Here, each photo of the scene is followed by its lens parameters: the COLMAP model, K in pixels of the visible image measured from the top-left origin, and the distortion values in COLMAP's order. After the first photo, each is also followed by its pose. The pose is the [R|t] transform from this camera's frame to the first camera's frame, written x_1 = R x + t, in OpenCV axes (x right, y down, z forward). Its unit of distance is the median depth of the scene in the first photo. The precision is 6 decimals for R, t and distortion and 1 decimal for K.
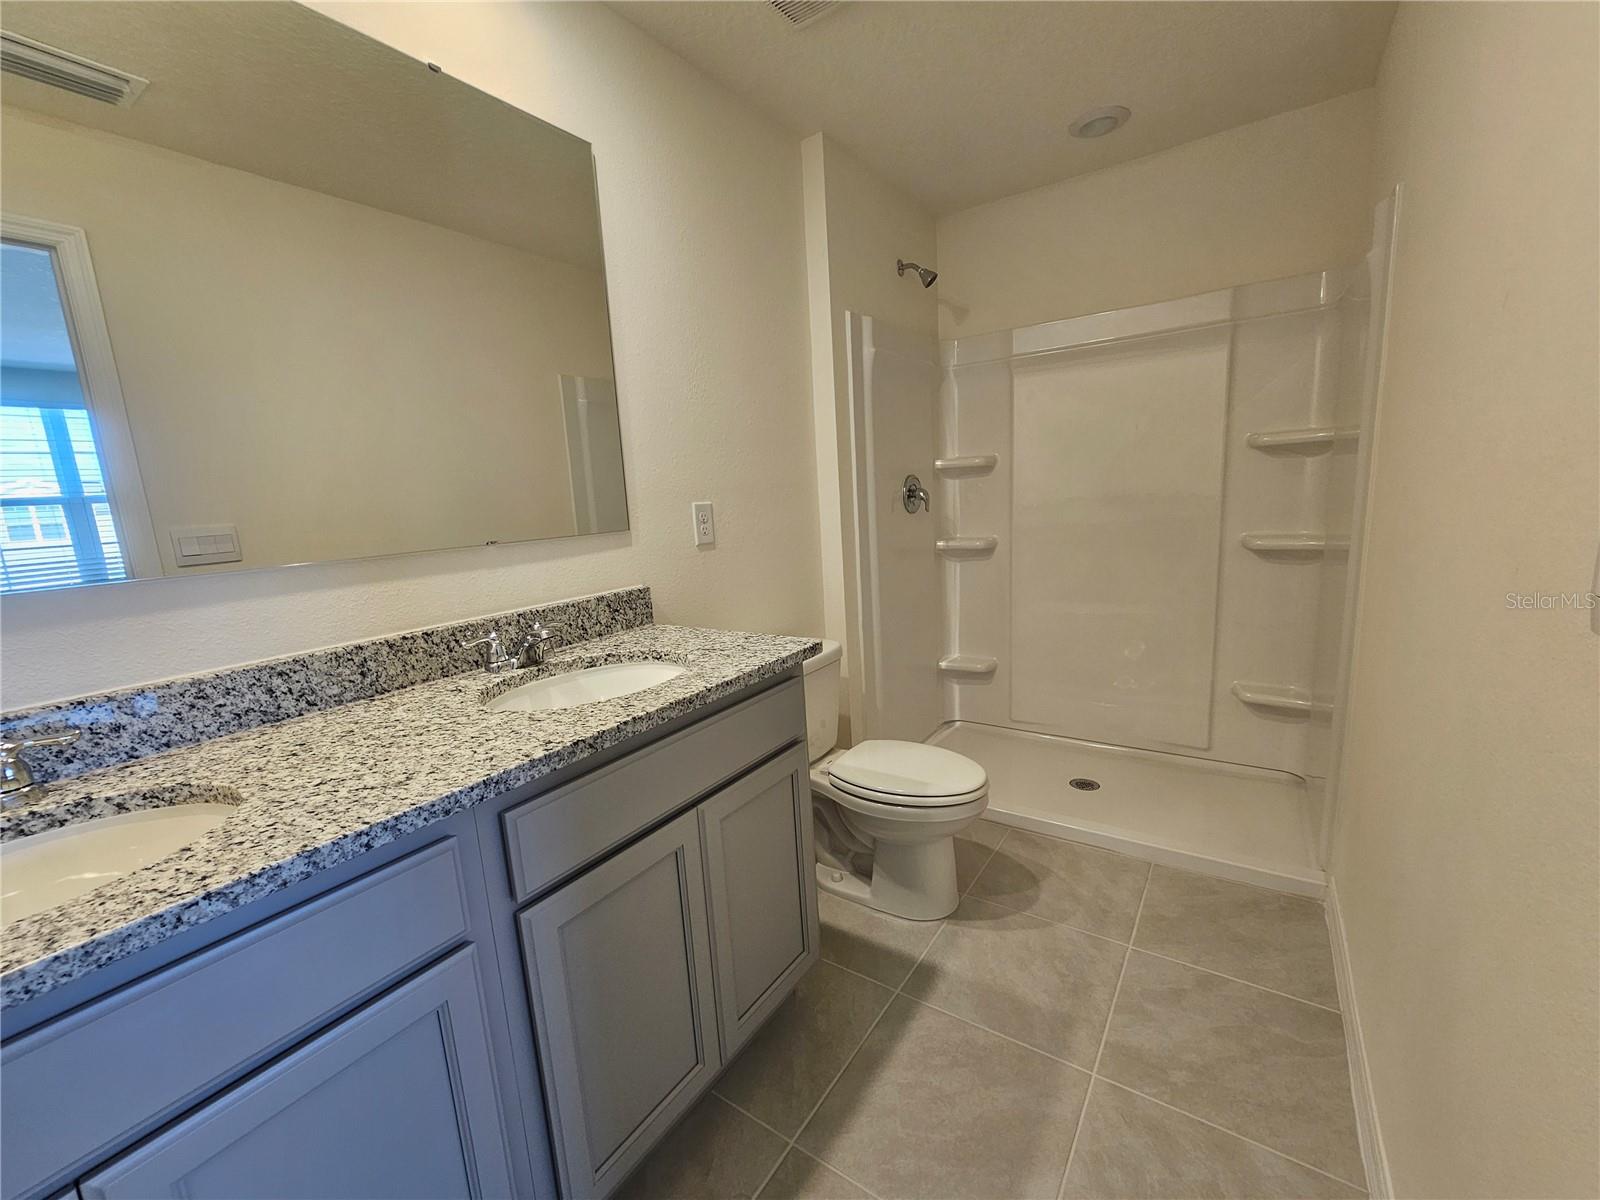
lens RADIAL K [[651.7, 0, 801.6], [0, 651.7, 607.3], [0, 0, 1]] dist [0.001704, 0.000342]
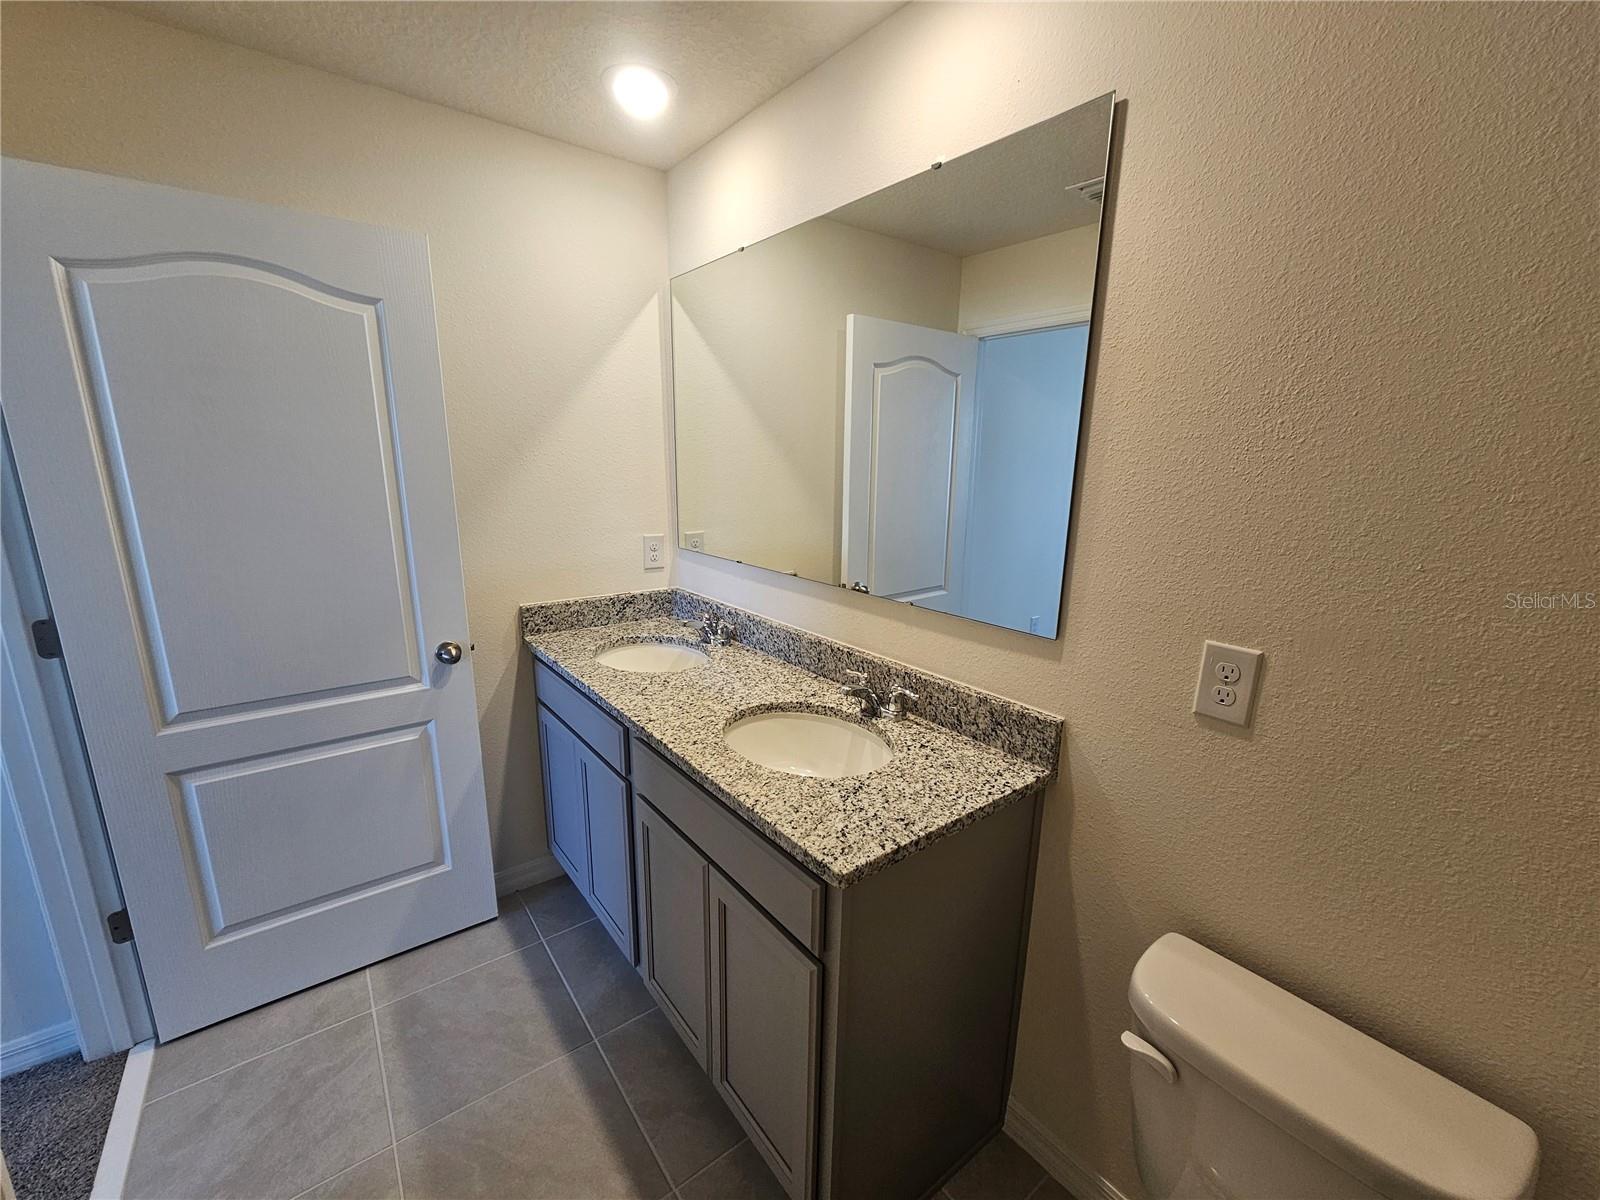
lens RADIAL K [[652.3, 0, 795.1], [0, 652.3, 611.0], [0, 0, 1]] dist [0.000586, -0.000078]
pose [[-0.308744, 0.267310, -0.912810, 0.591892], [-0.165050, 0.930079, 0.328193, -0.415247], [0.936715, 0.251987, -0.243037, 1.088761]]
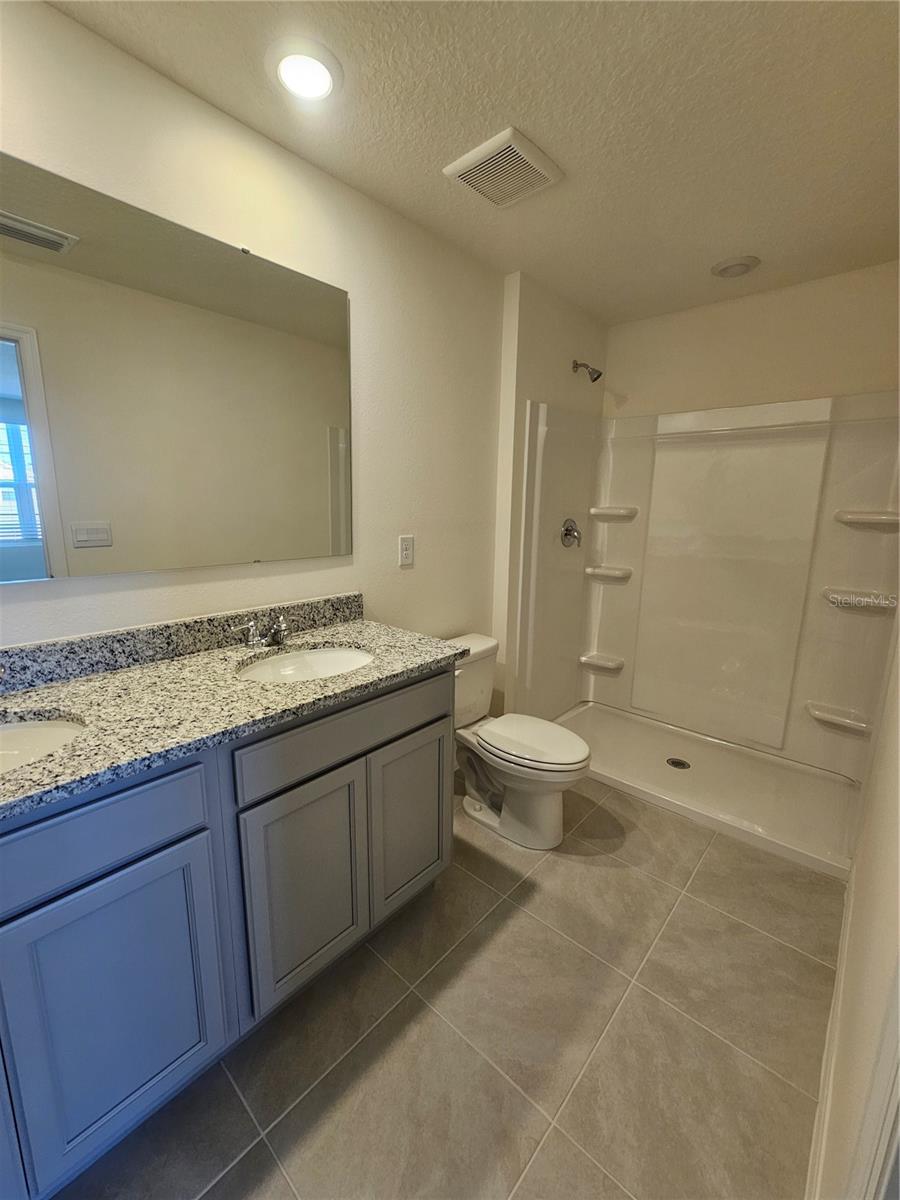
lens RADIAL K [[489.2, 0, 445.9], [0, 489.2, 593.4], [0, 0, 1]] dist [0.000586, -0.000078]
pose [[0.988642, 0.095203, -0.116287, 0.096369], [-0.093967, 0.995446, 0.016074, -0.083766], [0.117288, -0.004964, 0.993086, -0.076757]]
